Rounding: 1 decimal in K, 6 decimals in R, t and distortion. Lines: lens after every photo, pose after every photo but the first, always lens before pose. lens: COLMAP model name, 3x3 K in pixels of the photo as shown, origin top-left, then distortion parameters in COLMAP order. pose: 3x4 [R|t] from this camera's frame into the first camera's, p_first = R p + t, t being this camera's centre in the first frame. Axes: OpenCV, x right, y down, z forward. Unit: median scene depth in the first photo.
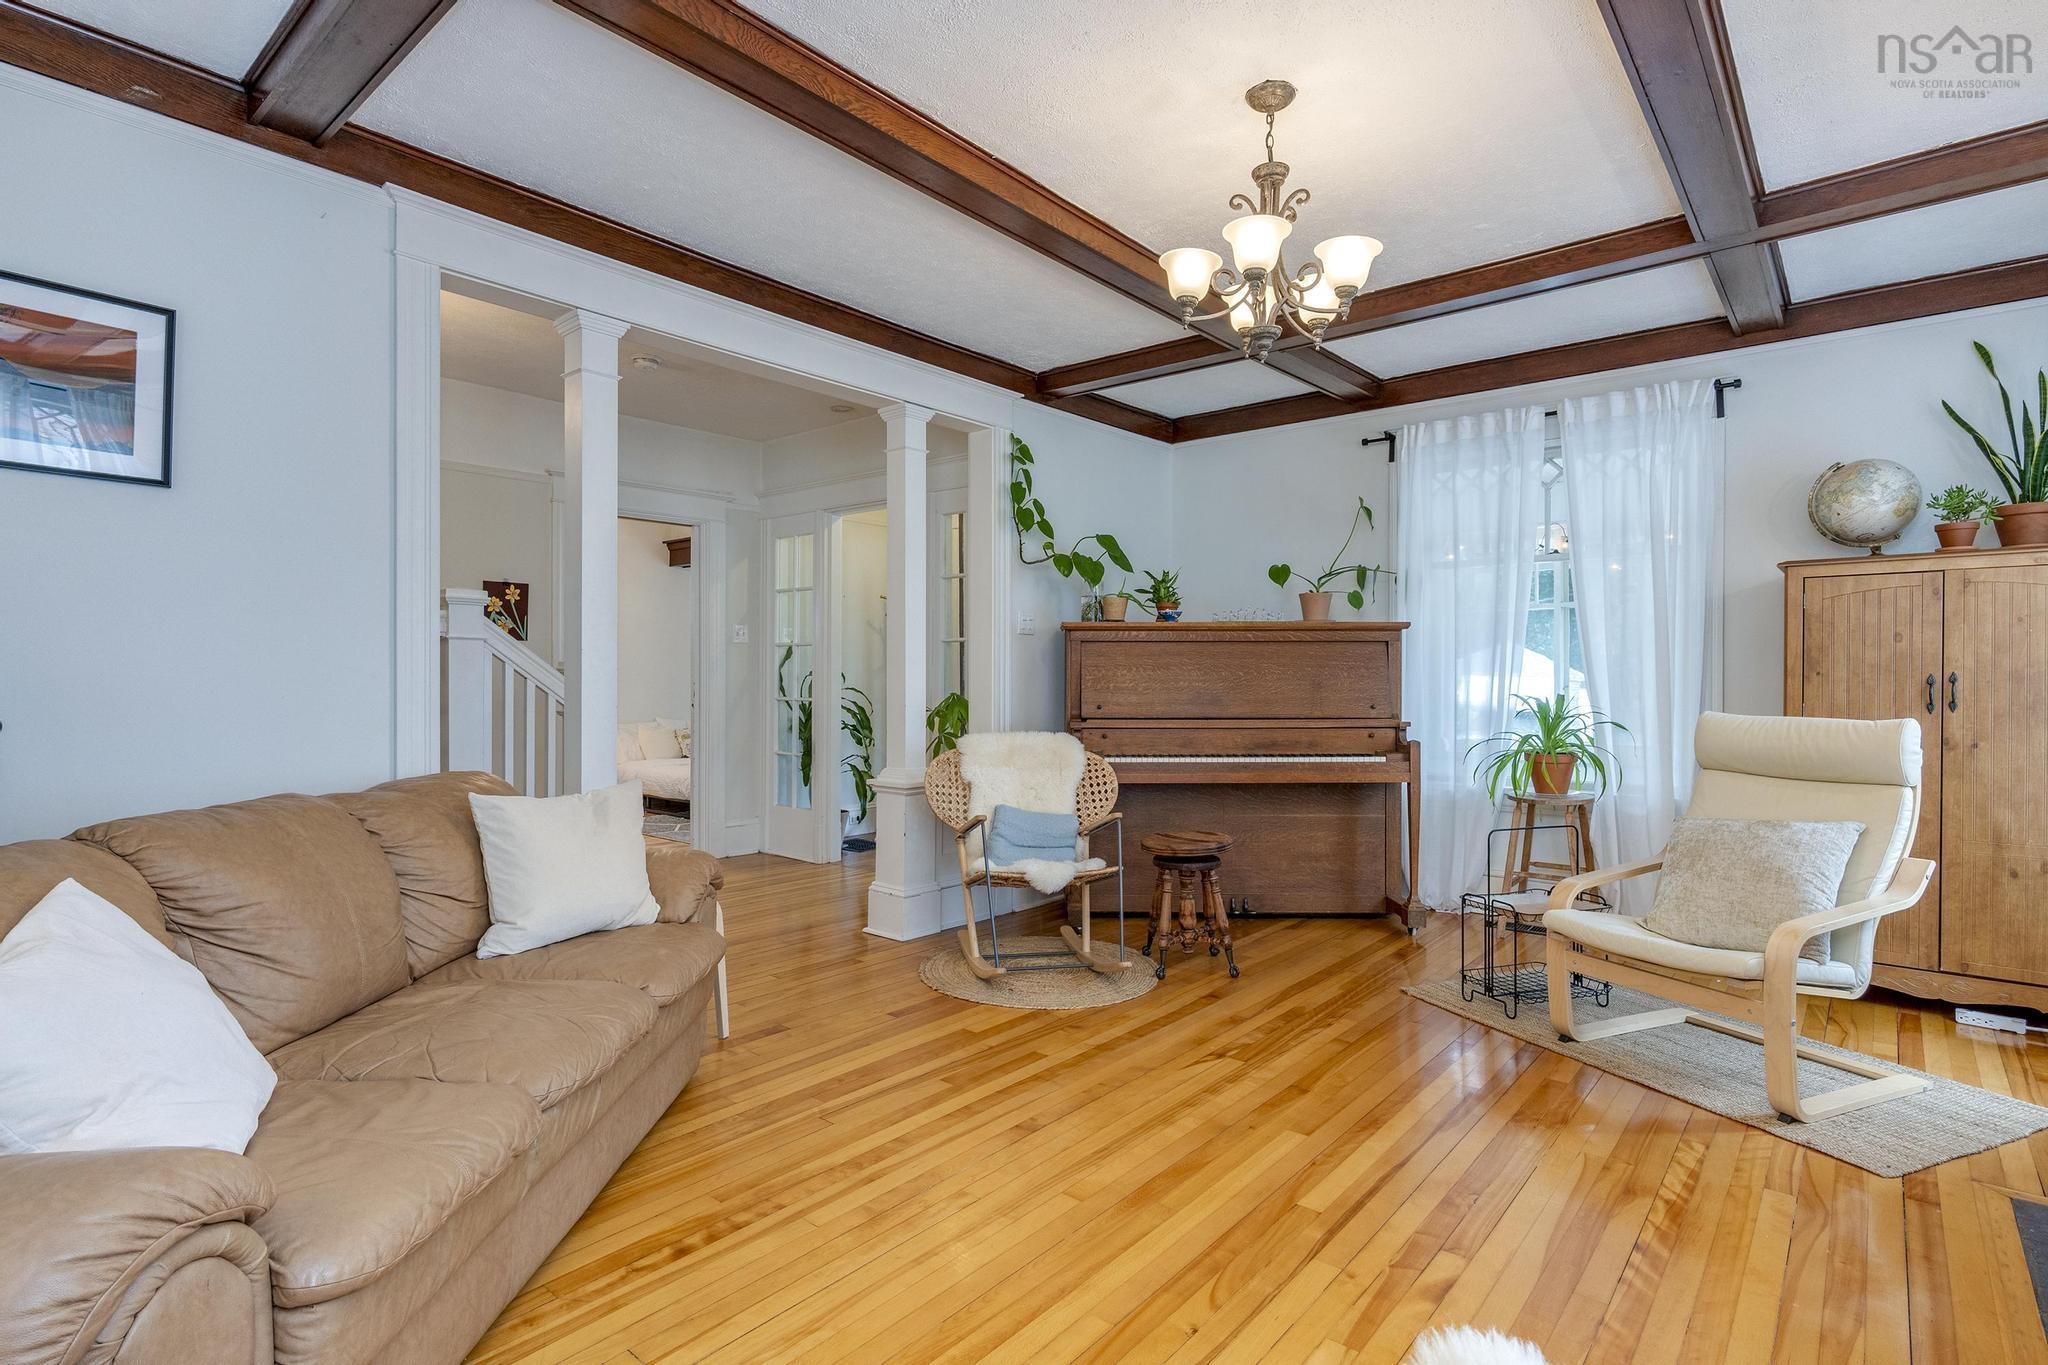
lens RADIAL K [[1007.3, 0, 1024.0], [0, 1007.3, 682.5], [0, 0, 1]] dist [-0.002934, 0.001357]
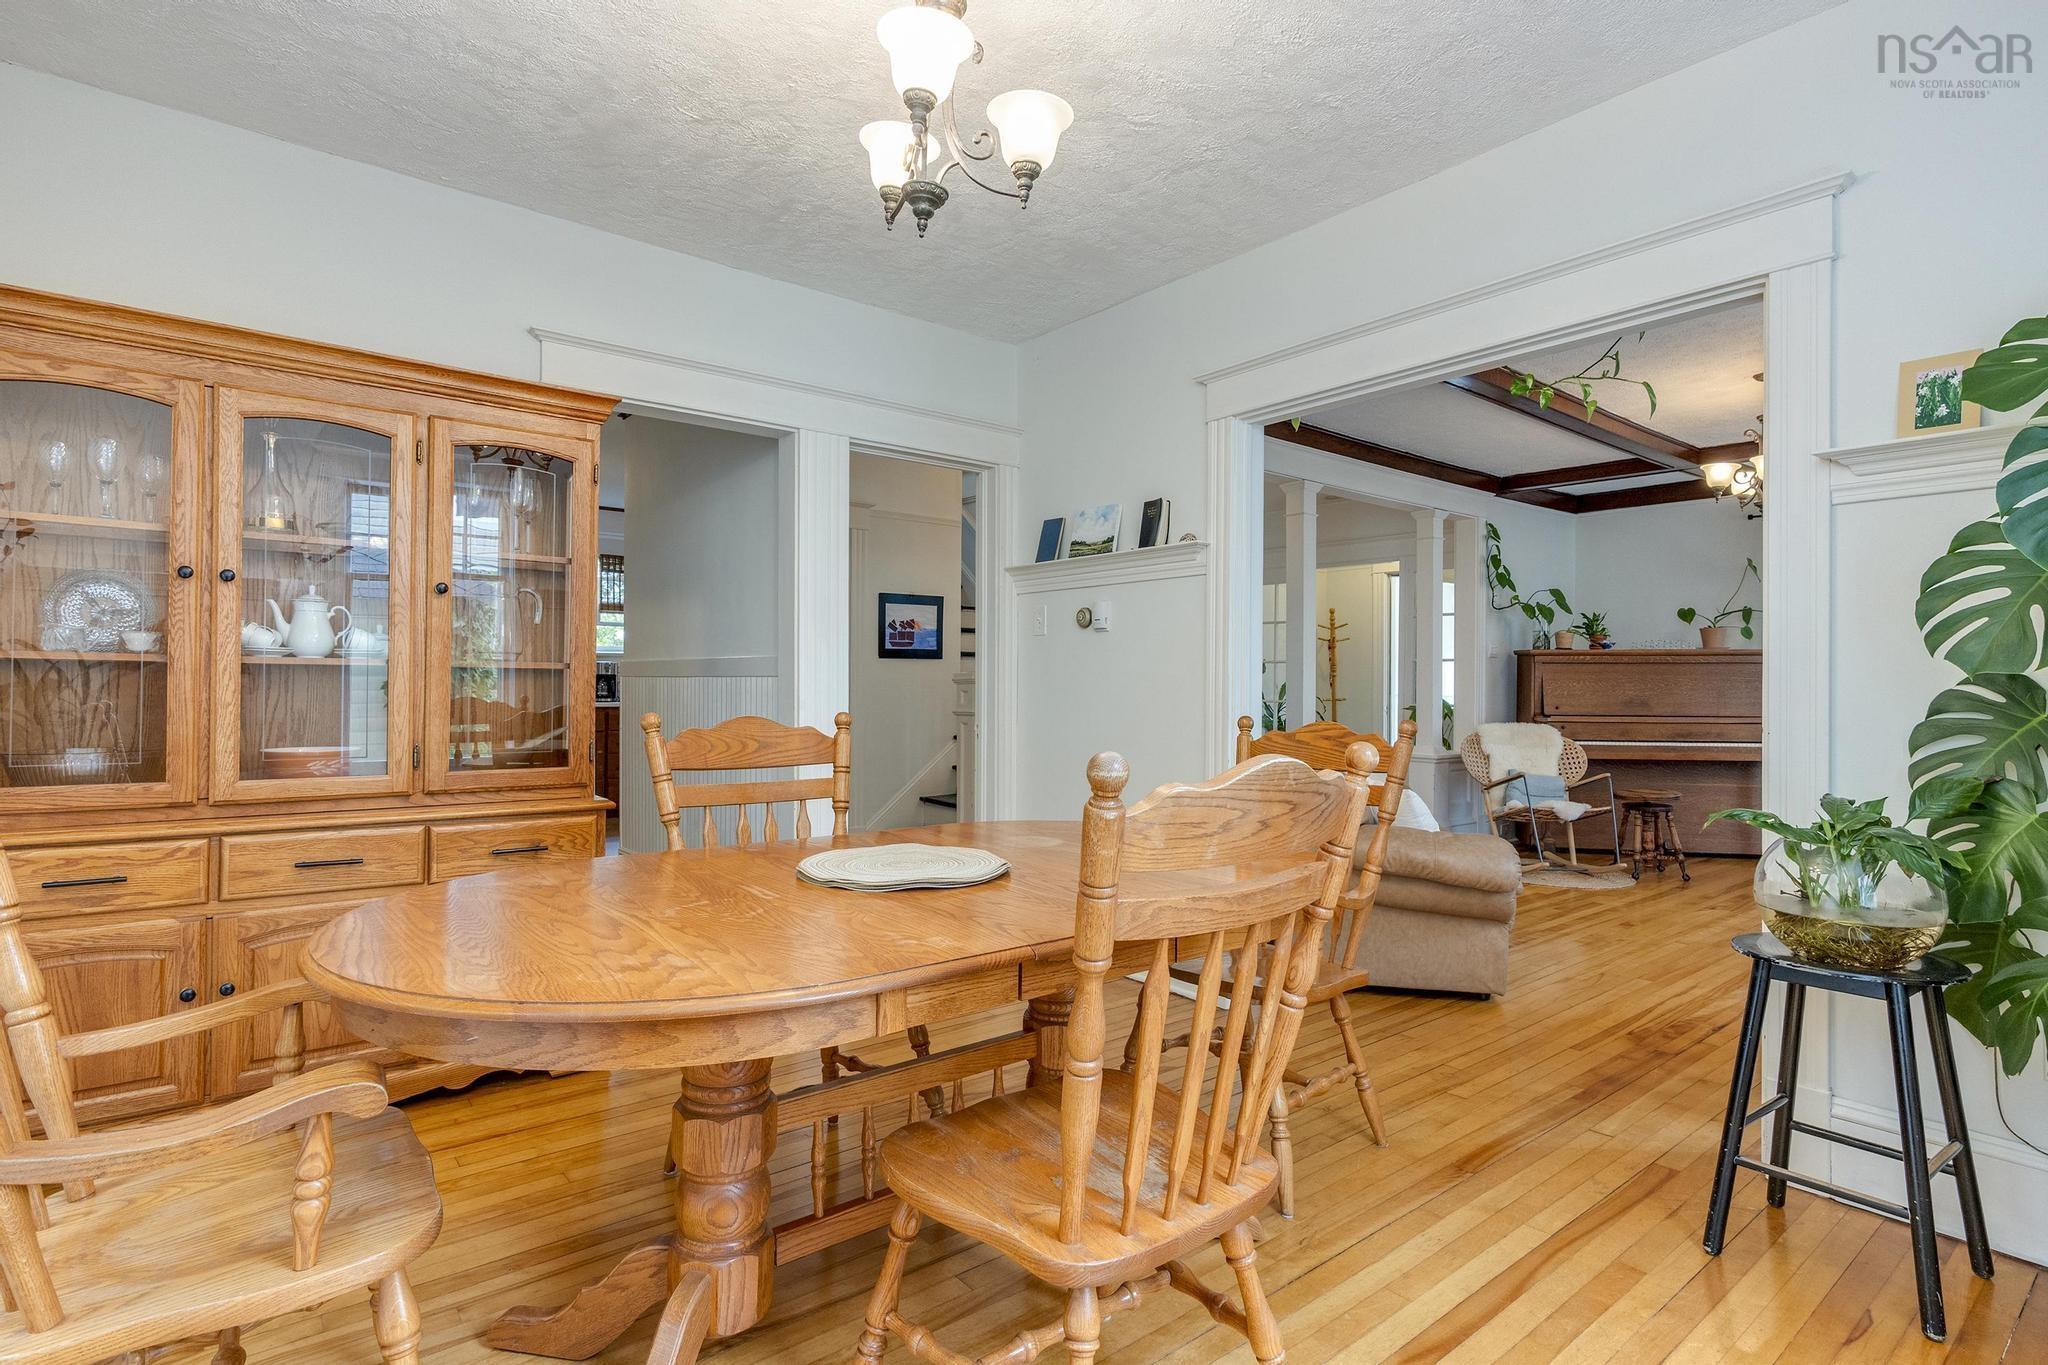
lens RADIAL K [[1007.3, 0, 1024.0], [0, 1007.3, 682.5], [0, 0, 1]] dist [-0.002934, 0.001357]
pose [[0.981646, 0.006508, -0.190601, -0.405731], [-0.006925, 0.999975, -0.001522, -0.004353], [0.190586, 0.002814, 0.981666, -0.586381]]
